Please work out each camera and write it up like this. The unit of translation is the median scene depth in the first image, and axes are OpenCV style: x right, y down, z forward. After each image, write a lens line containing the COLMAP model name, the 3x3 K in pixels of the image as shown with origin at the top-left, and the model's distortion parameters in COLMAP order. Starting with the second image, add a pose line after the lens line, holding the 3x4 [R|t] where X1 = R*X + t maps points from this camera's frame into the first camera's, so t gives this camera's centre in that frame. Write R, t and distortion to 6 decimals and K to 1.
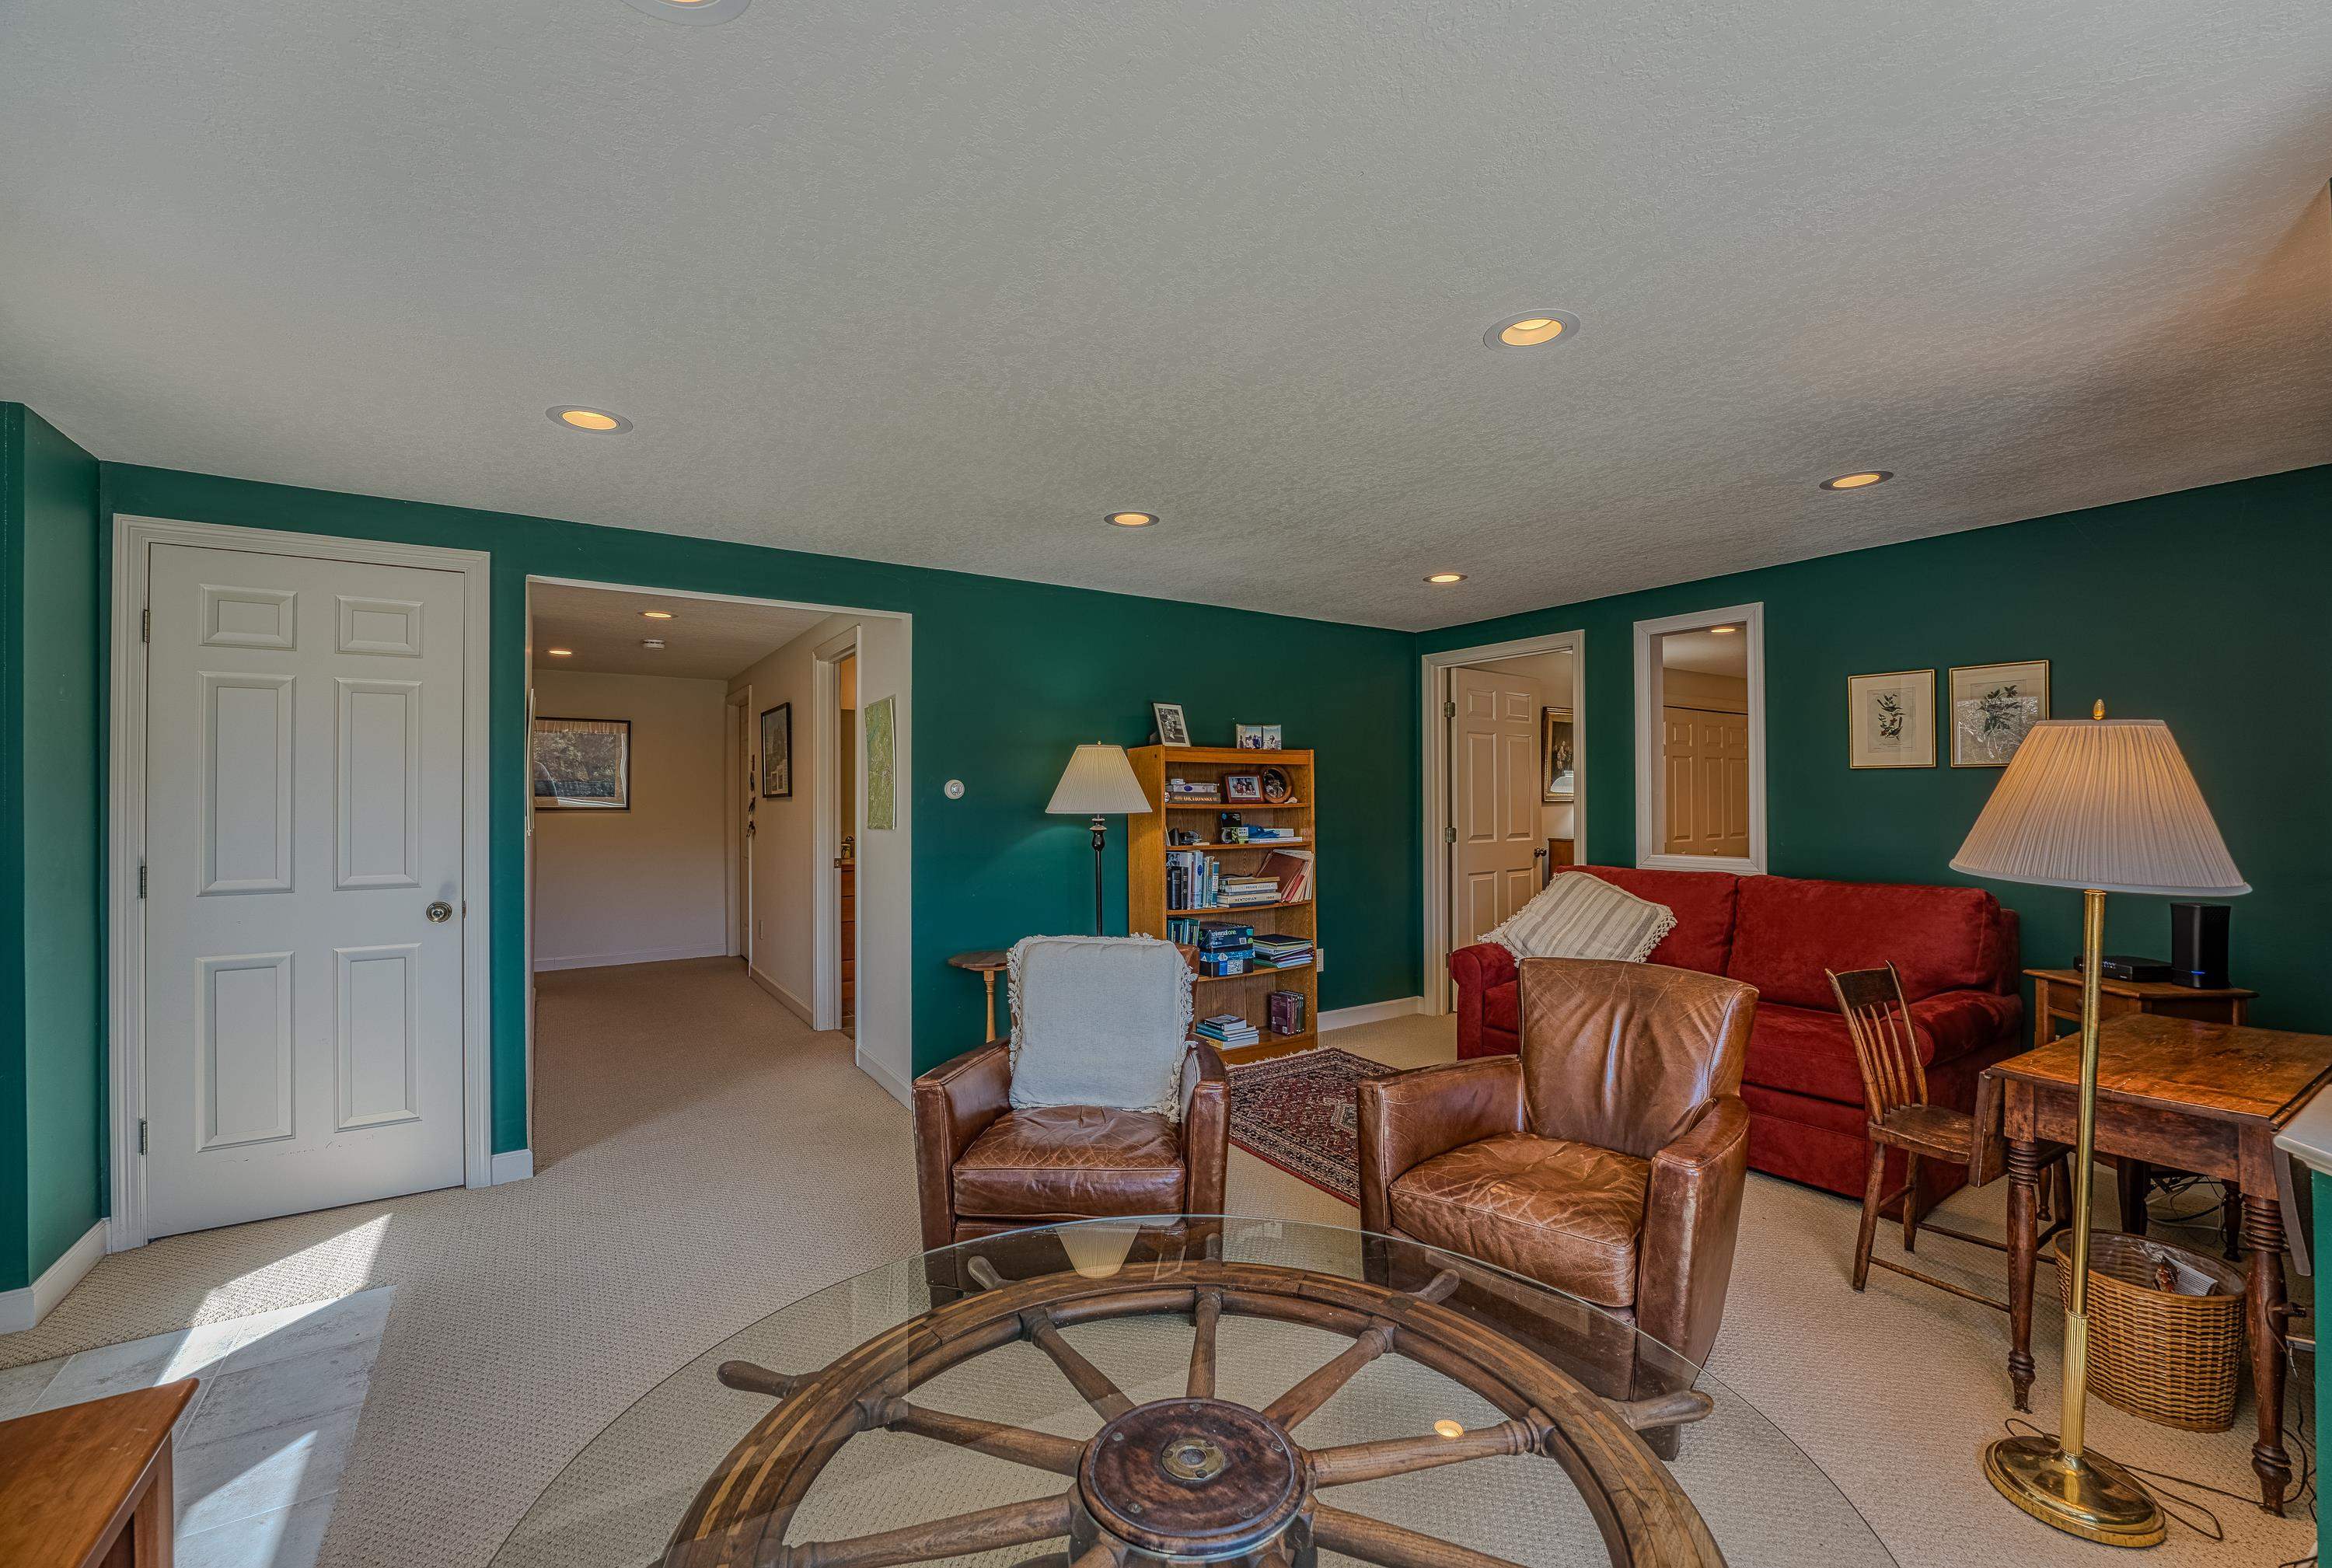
lens RADIAL K [[915.6, 0, 1173.4], [0, 915.6, 790.7], [0, 0, 1]] dist [-0.001388, -0.000049]
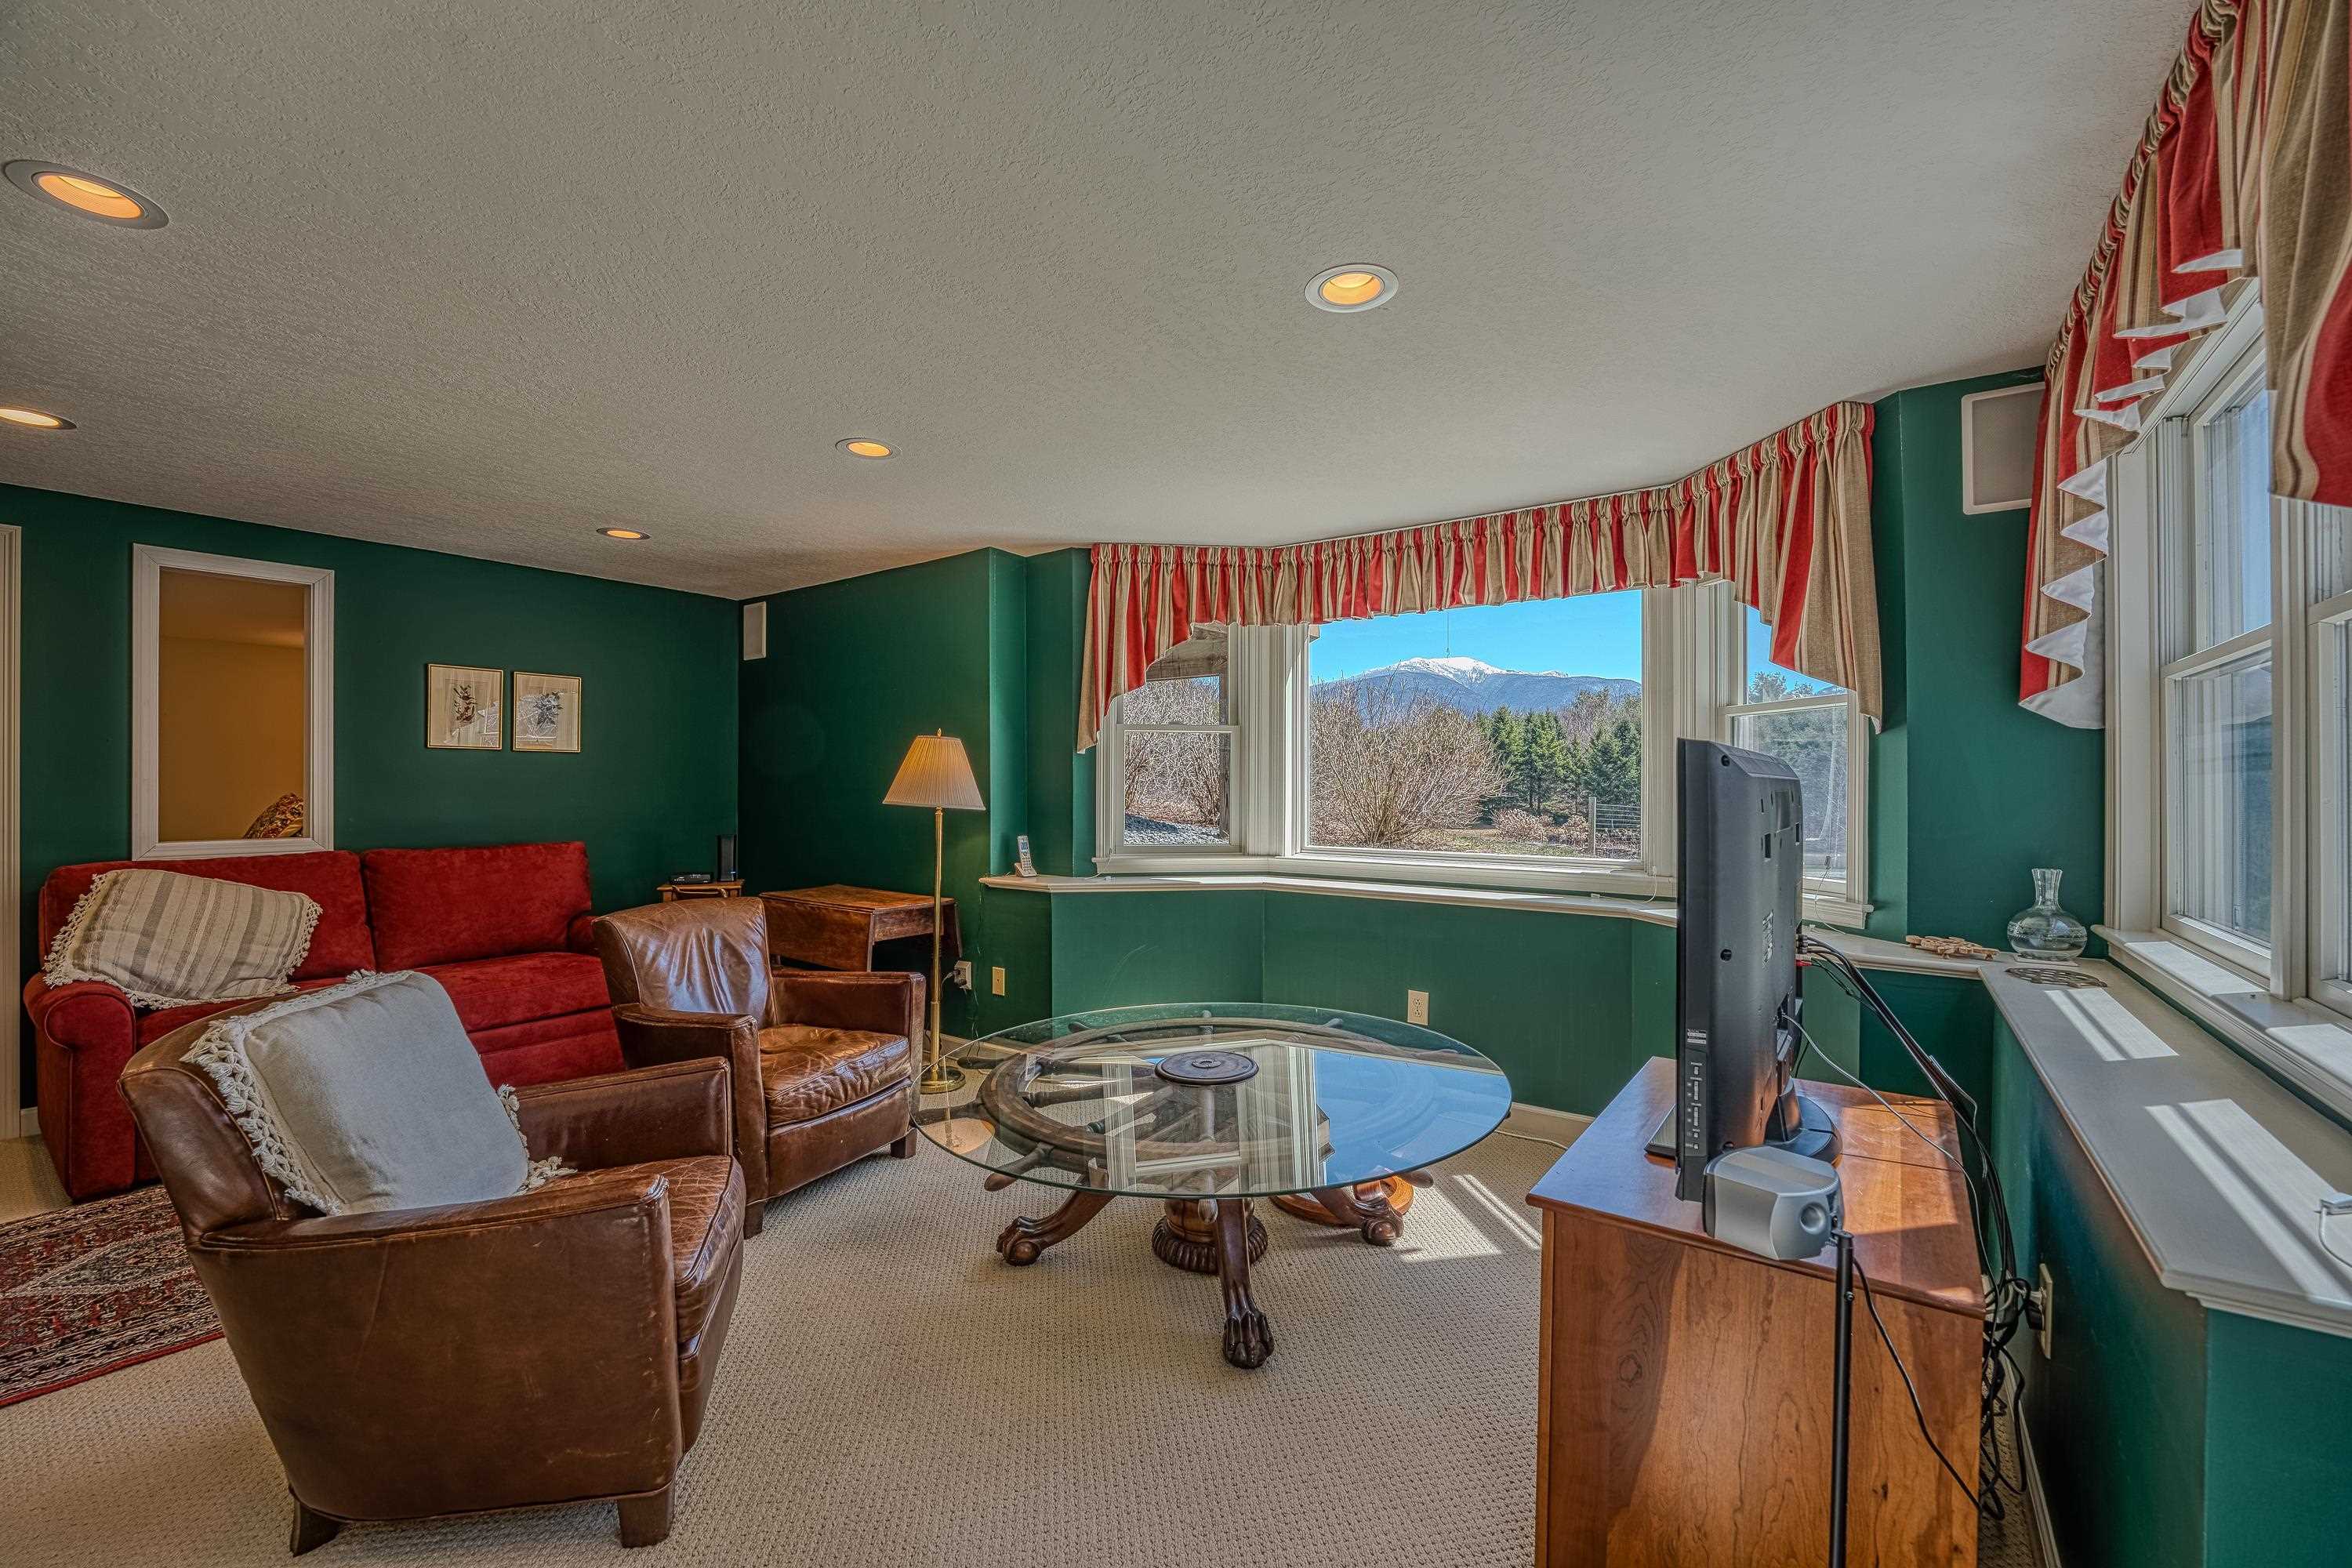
lens RADIAL K [[994.2, 0, 1180.7], [0, 994.2, 787.2], [0, 0, 1]] dist [-0.015075, 0.001425]
pose [[-0.348459, 0.007770, 0.937292, -0.709589], [-0.001829, 0.999958, -0.008969, 0.033772], [-0.937322, -0.004840, -0.348430, 0.585771]]
